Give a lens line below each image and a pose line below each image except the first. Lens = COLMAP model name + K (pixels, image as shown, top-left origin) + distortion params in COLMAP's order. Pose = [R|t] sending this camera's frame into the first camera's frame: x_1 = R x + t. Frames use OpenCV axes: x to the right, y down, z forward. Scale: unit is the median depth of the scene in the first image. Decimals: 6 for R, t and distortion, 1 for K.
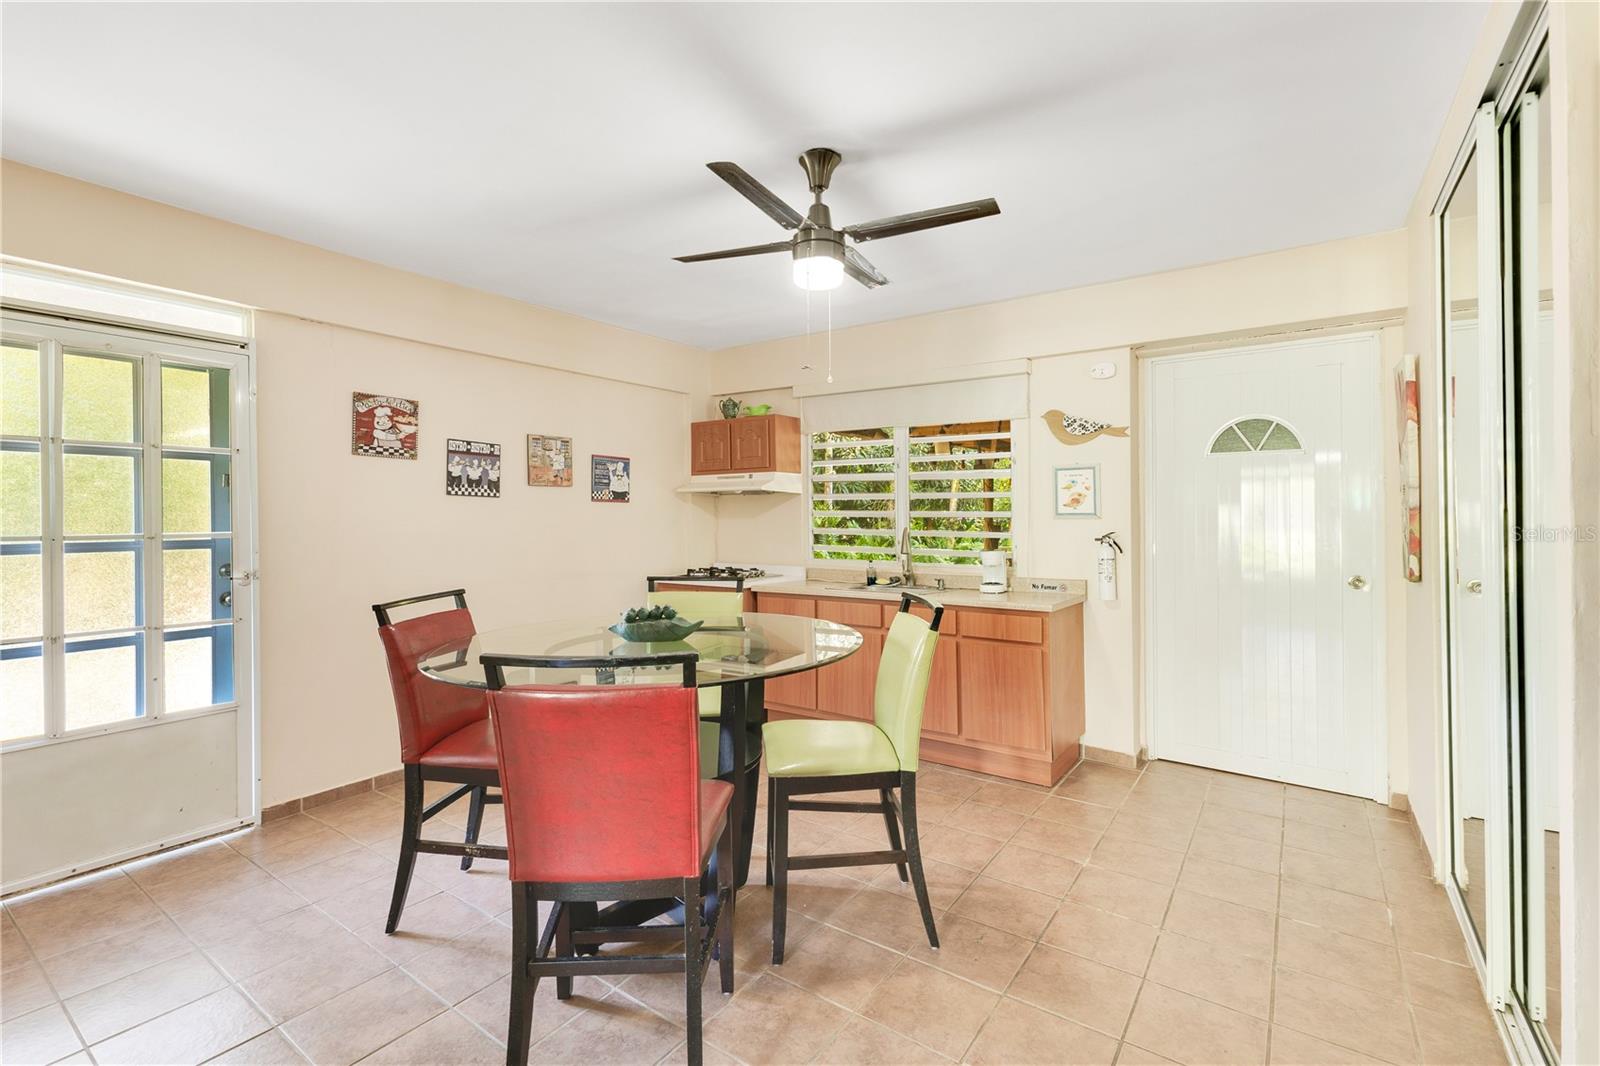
lens RADIAL K [[801.4, 0, 804.2], [0, 801.4, 509.2], [0, 0, 1]] dist [0.000719, 0.000155]
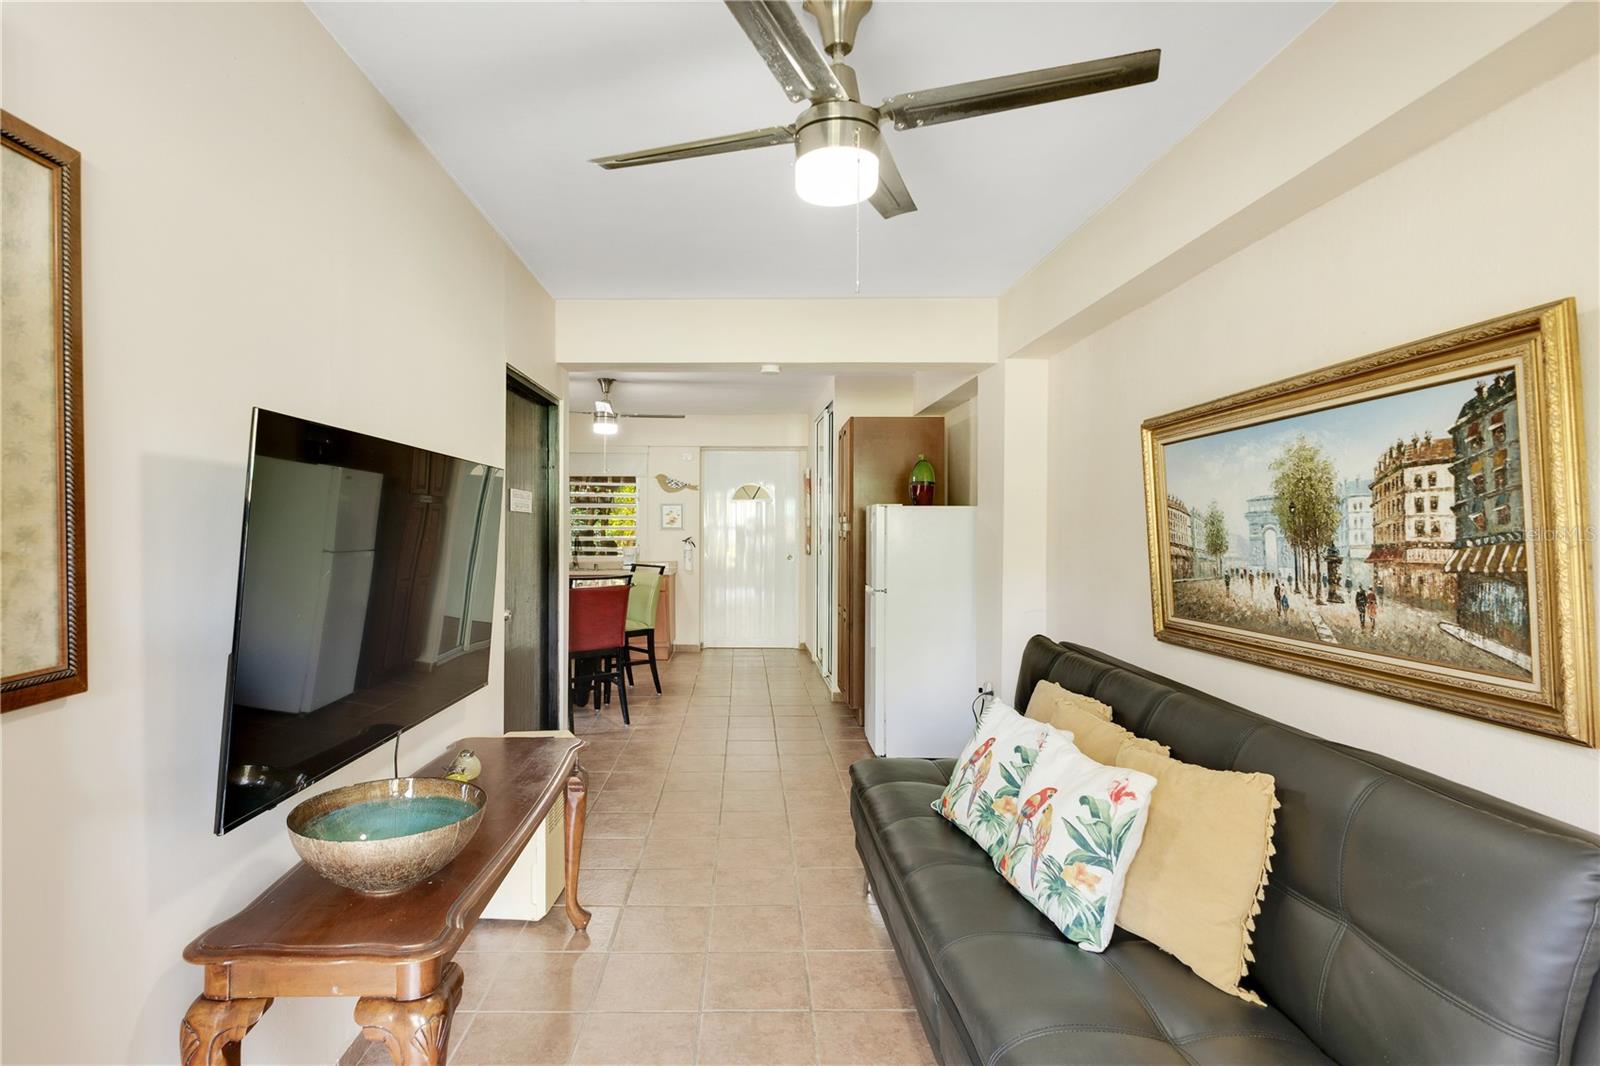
lens RADIAL K [[801.4, 0, 797.8], [0, 801.4, 531.6], [0, 0, 1]] dist [0.000719, 0.000155]
pose [[0.808293, 0.007857, 0.588728, -0.366139], [-0.015298, 0.999854, 0.007660, -0.003226], [-0.588582, -0.015198, 0.808295, -0.495884]]
